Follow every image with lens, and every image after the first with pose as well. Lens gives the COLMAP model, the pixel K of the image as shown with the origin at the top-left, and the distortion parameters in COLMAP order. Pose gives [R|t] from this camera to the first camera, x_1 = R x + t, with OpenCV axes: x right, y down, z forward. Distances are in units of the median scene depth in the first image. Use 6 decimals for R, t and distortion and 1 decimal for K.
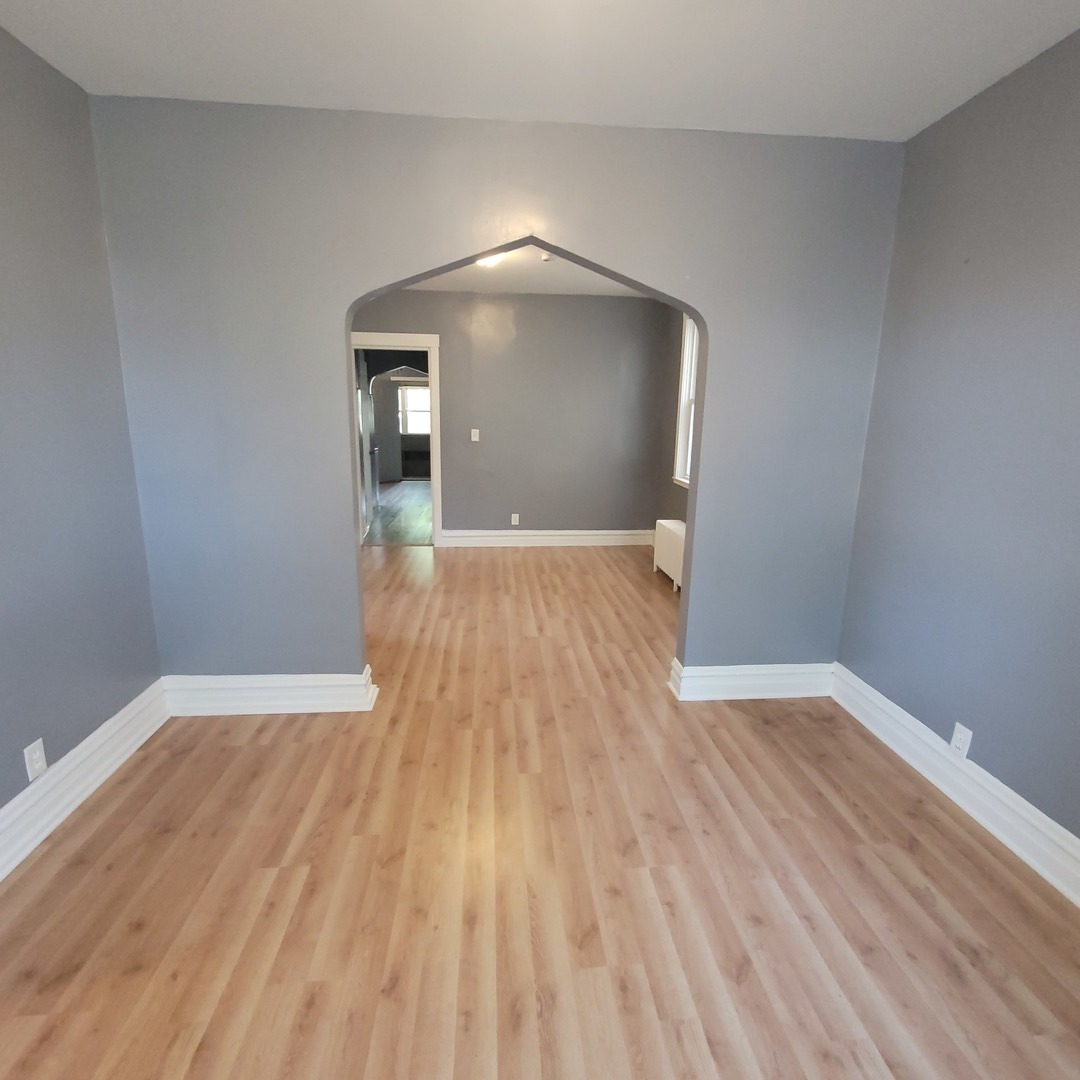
lens RADIAL K [[593.7, 0, 540.5], [0, 593.7, 531.5], [0, 0, 1]] dist [-0.007740, 0.000011]
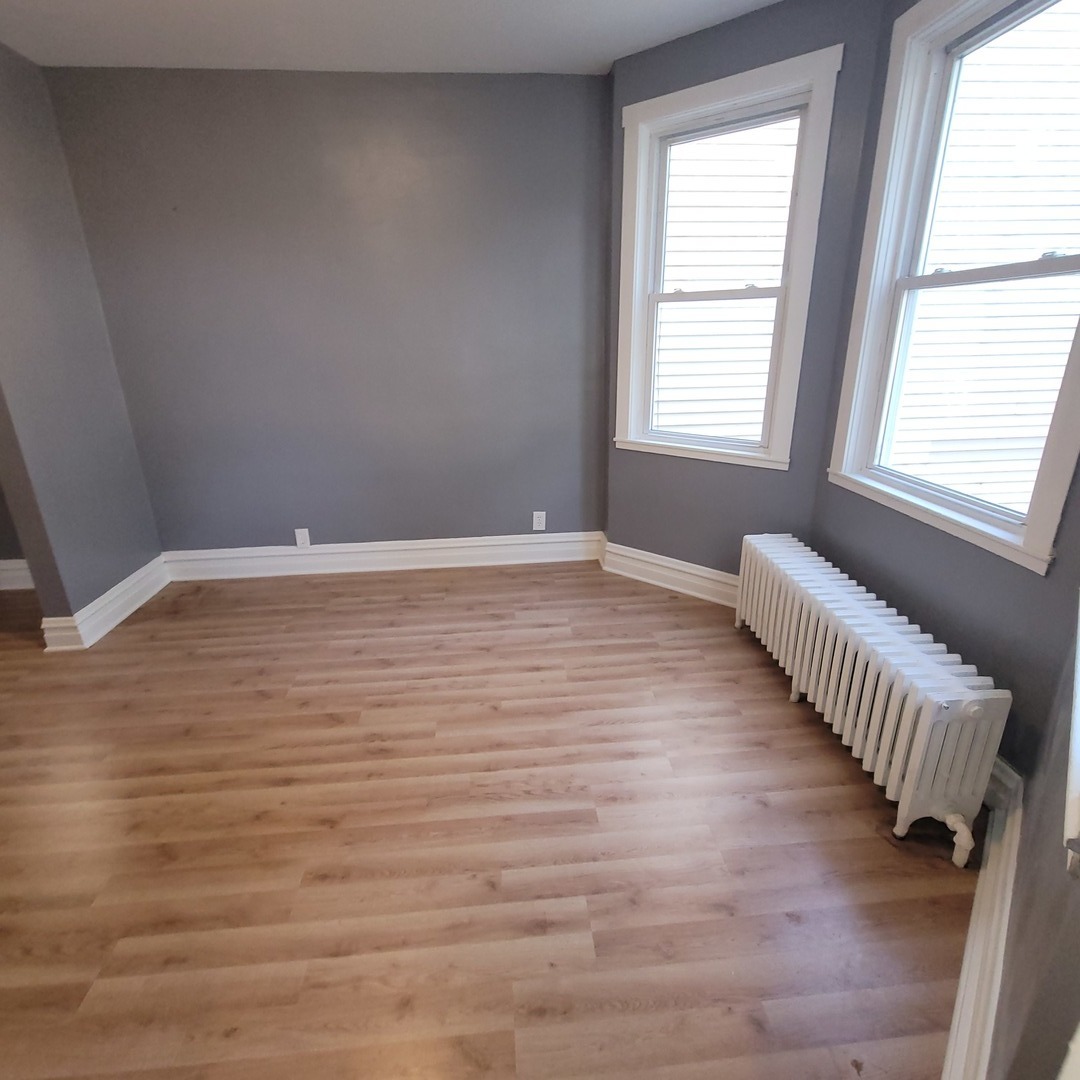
lens RADIAL K [[593.7, 0, 538.7], [0, 593.7, 542.0], [0, 0, 1]] dist [-0.007740, 0.000011]
pose [[-0.001036, -0.353143, 0.935569, -0.917084], [0.219595, 0.912653, 0.344736, -0.058550], [-0.975590, 0.205804, 0.076603, 0.290211]]
